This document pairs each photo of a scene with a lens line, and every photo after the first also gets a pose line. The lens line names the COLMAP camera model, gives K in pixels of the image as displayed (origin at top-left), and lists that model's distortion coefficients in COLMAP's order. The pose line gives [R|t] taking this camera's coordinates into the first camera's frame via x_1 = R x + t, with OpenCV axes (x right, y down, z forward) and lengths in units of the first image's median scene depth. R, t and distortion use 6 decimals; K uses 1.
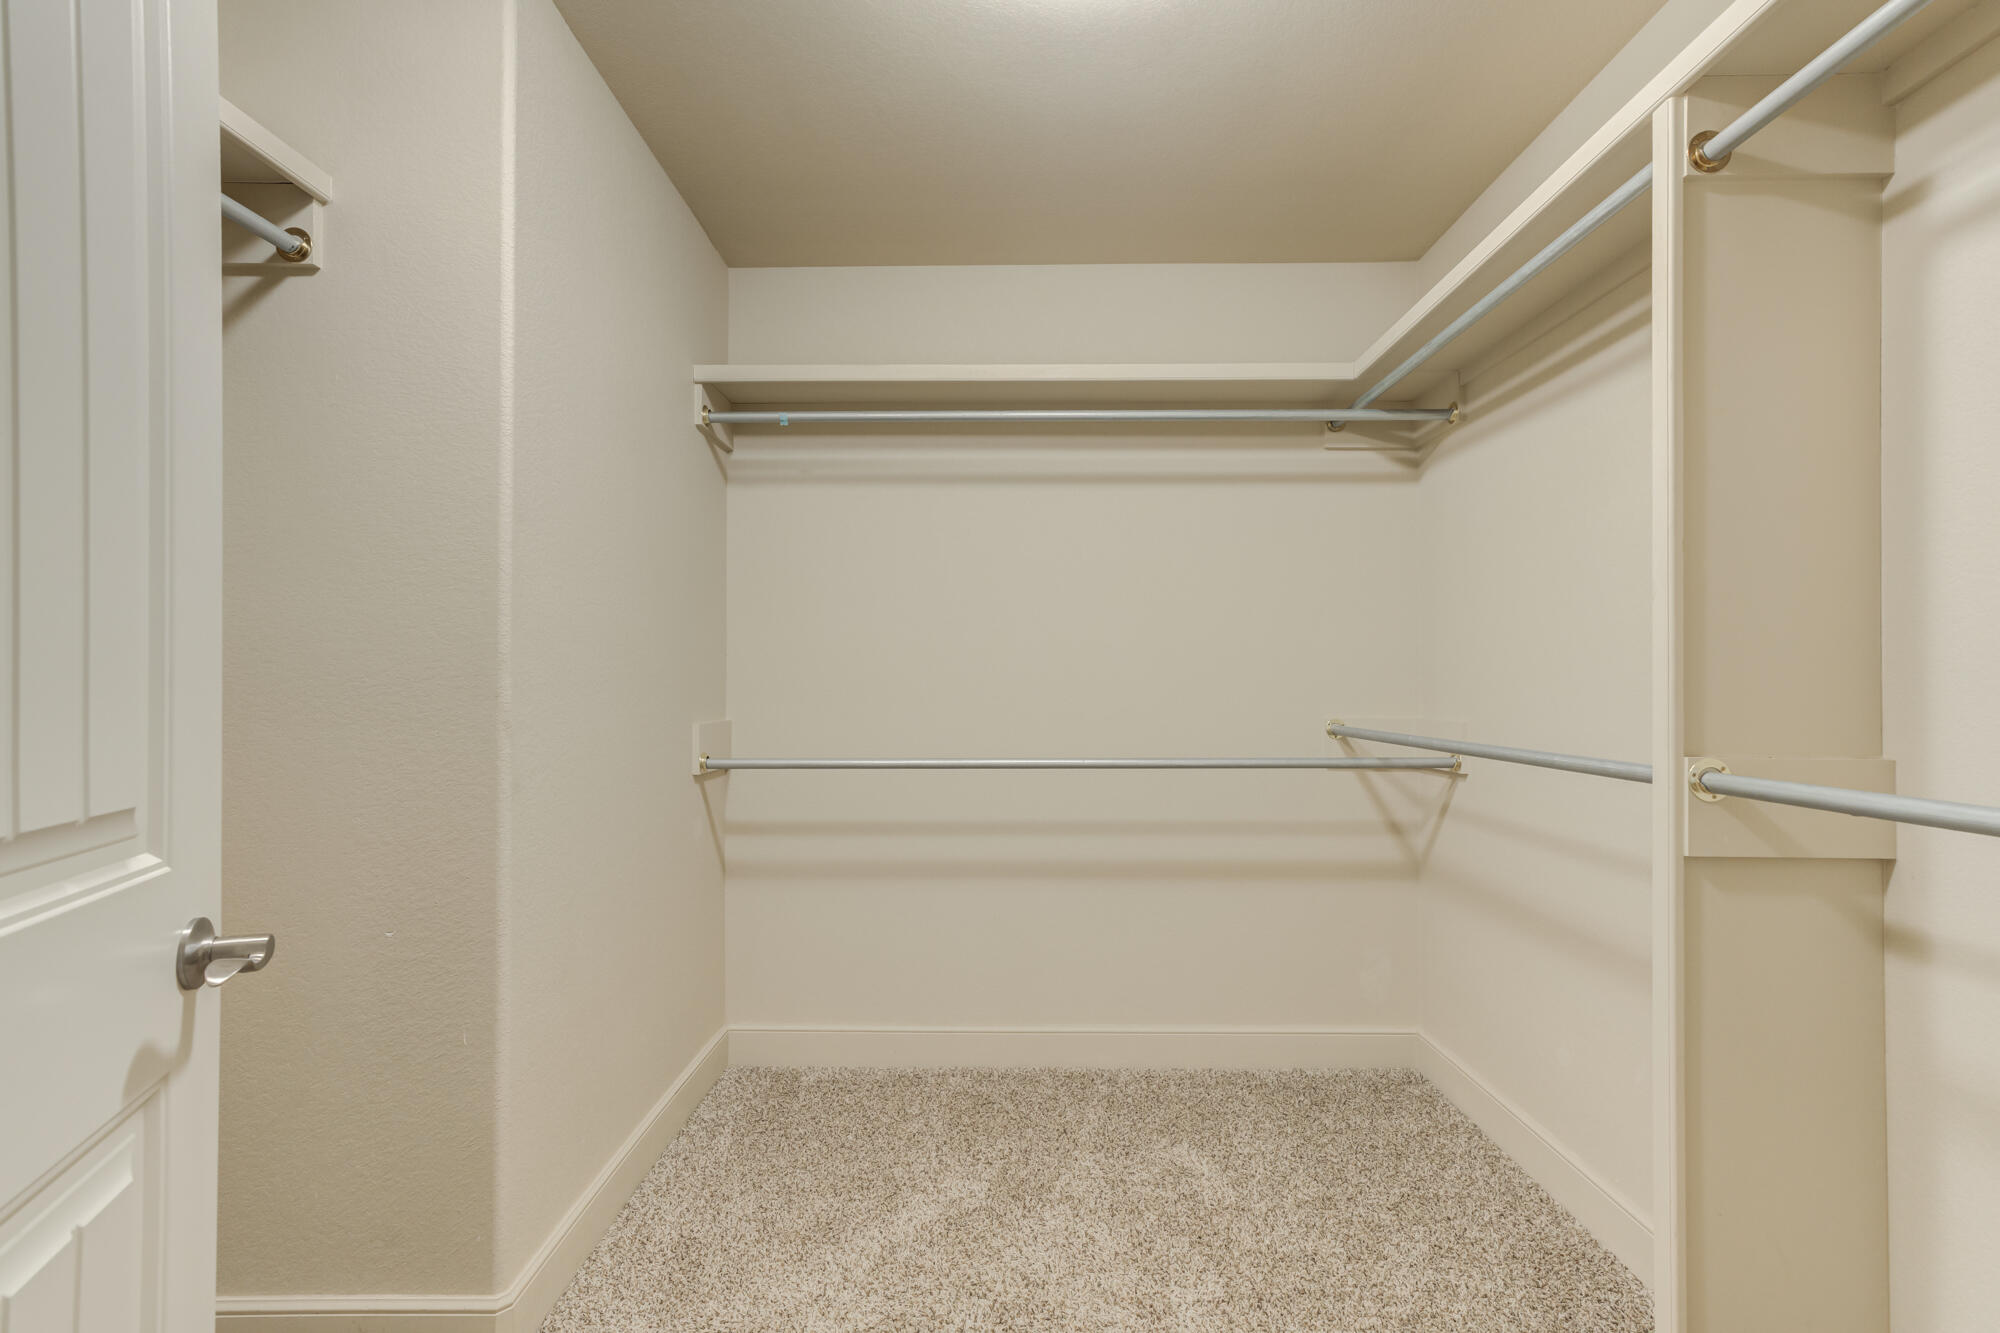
lens RADIAL K [[912.4, 0, 998.4], [0, 912.4, 676.9], [0, 0, 1]] dist [-0.000333, 0.000659]
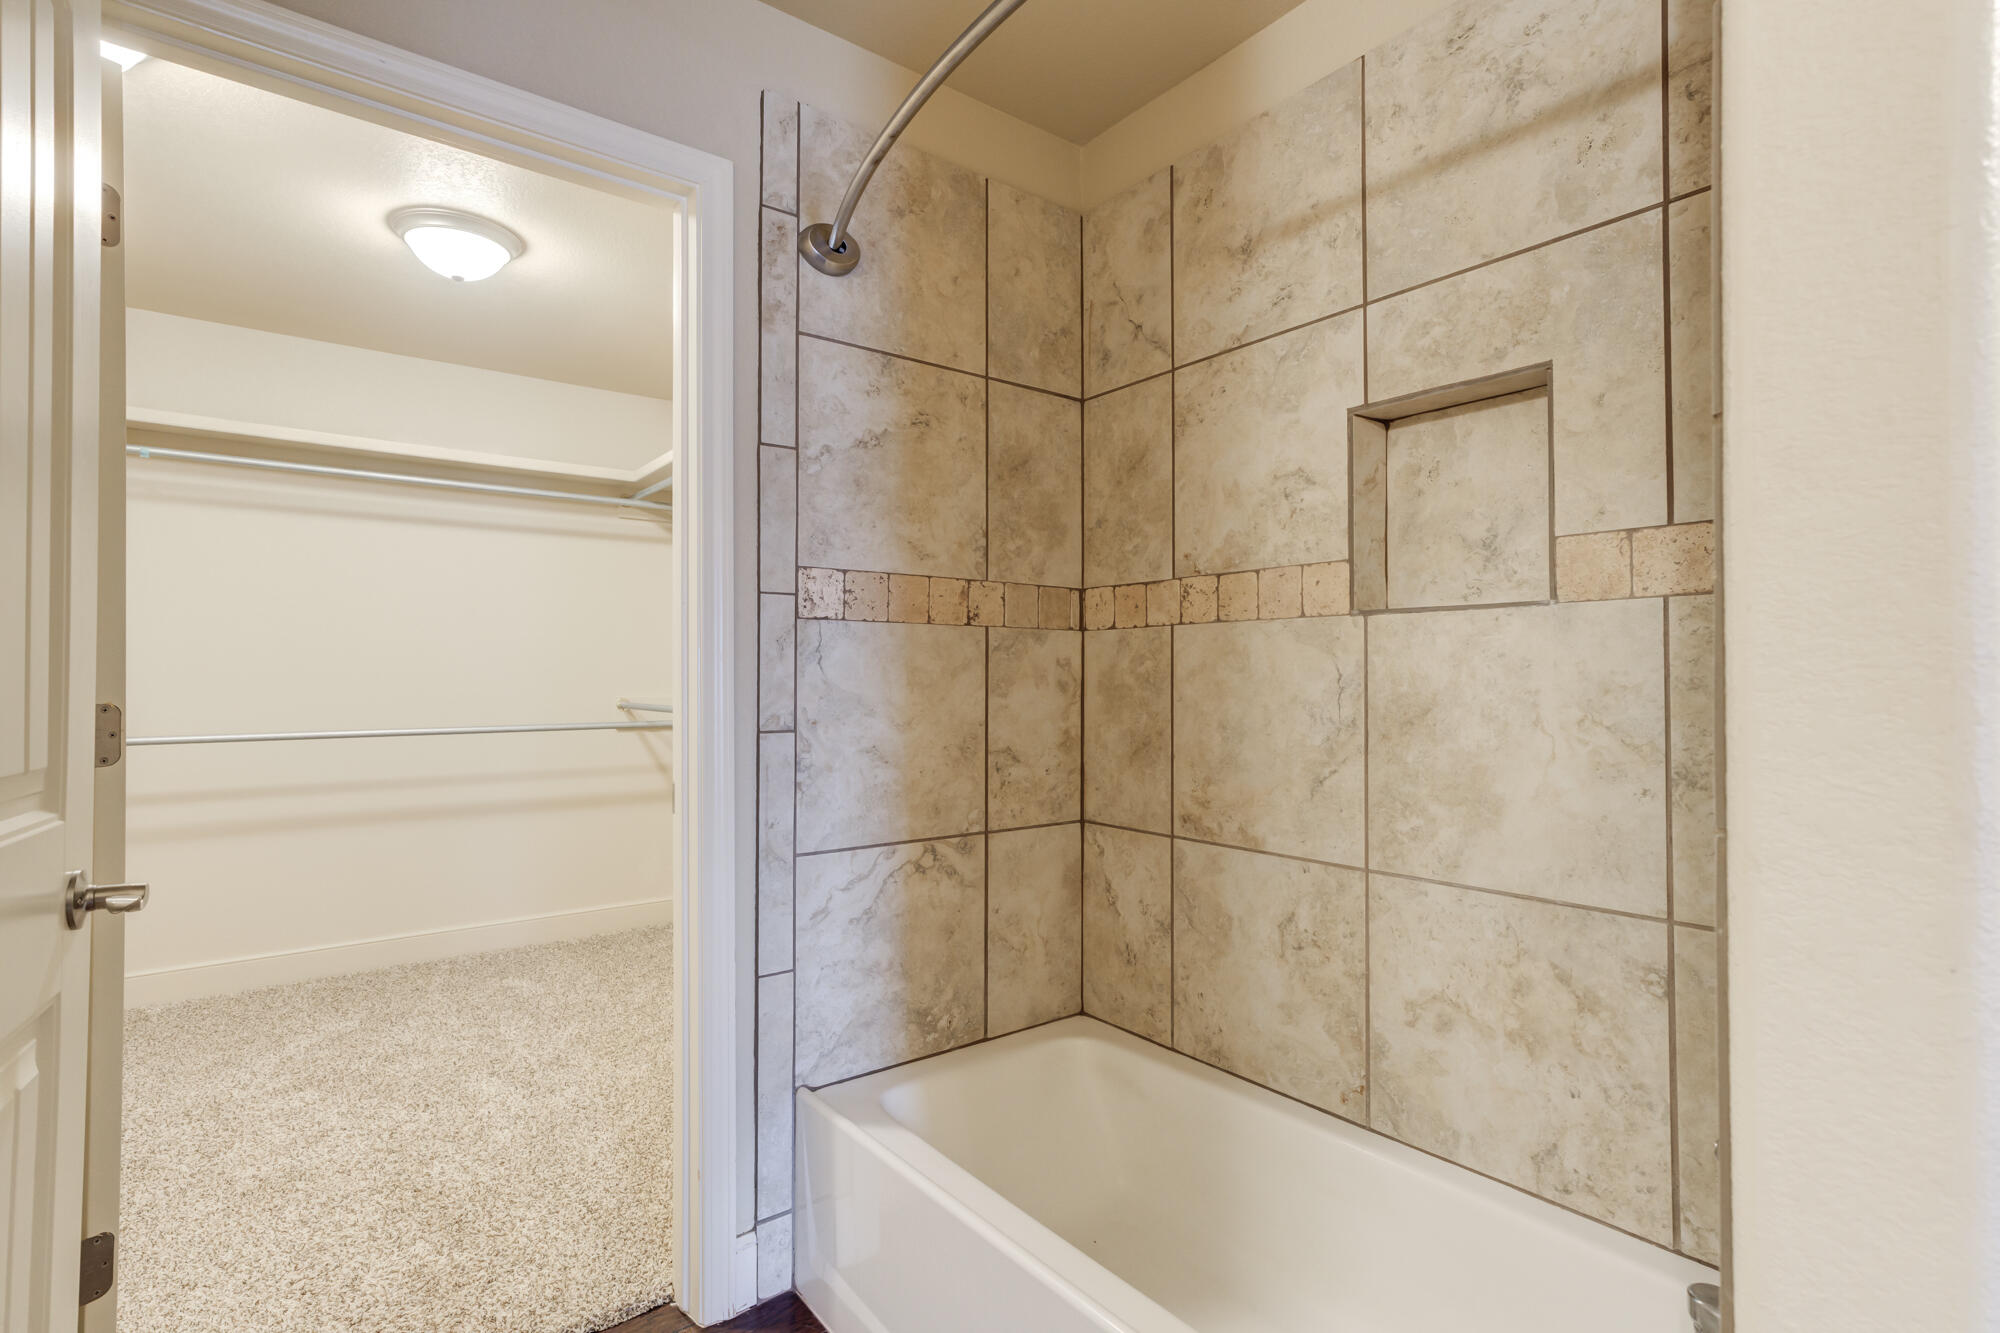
lens RADIAL K [[912.4, 0, 980.5], [0, 912.4, 665.6], [0, 0, 1]] dist [-0.000333, 0.000659]
pose [[0.781349, 0.010409, 0.624007, -0.127105], [-0.006585, 0.999943, -0.008435, 0.001961], [-0.624059, 0.002481, 0.781373, -0.626989]]
